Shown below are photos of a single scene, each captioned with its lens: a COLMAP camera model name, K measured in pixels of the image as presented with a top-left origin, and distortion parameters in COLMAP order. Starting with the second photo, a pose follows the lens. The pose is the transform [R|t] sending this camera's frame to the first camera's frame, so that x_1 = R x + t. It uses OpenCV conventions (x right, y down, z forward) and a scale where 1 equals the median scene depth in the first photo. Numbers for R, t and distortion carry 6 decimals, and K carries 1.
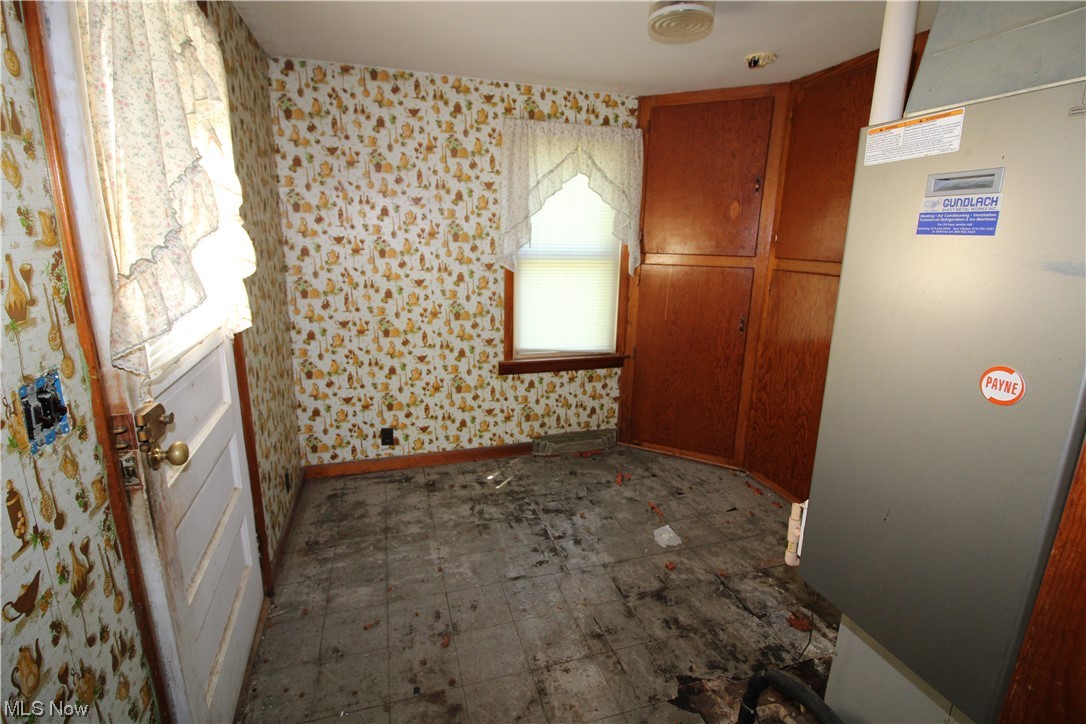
lens RADIAL K [[499.4, 0, 539.3], [0, 499.4, 360.9], [0, 0, 1]] dist [-0.009246, -0.007981]
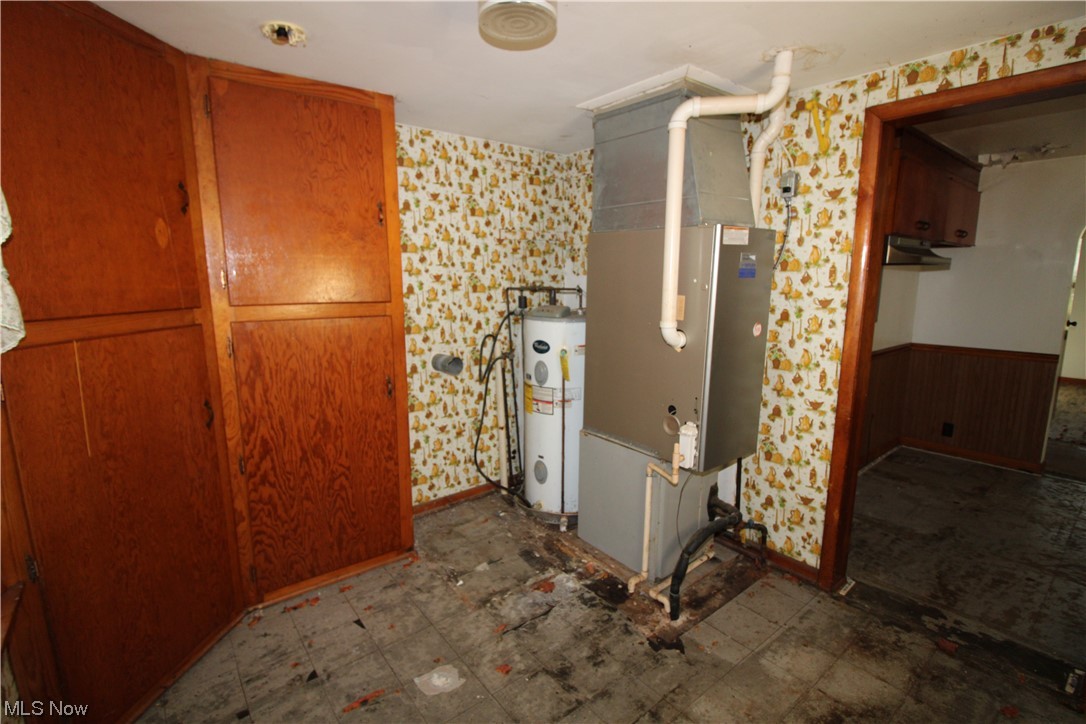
lens RADIAL K [[499.4, 0, 545.2], [0, 499.4, 359.7], [0, 0, 1]] dist [-0.009246, -0.007981]
pose [[-0.365461, -0.170076, 0.915157, -0.438253], [0.220751, 0.939281, 0.262715, -0.279484], [-0.904271, 0.298034, -0.305727, 1.054445]]
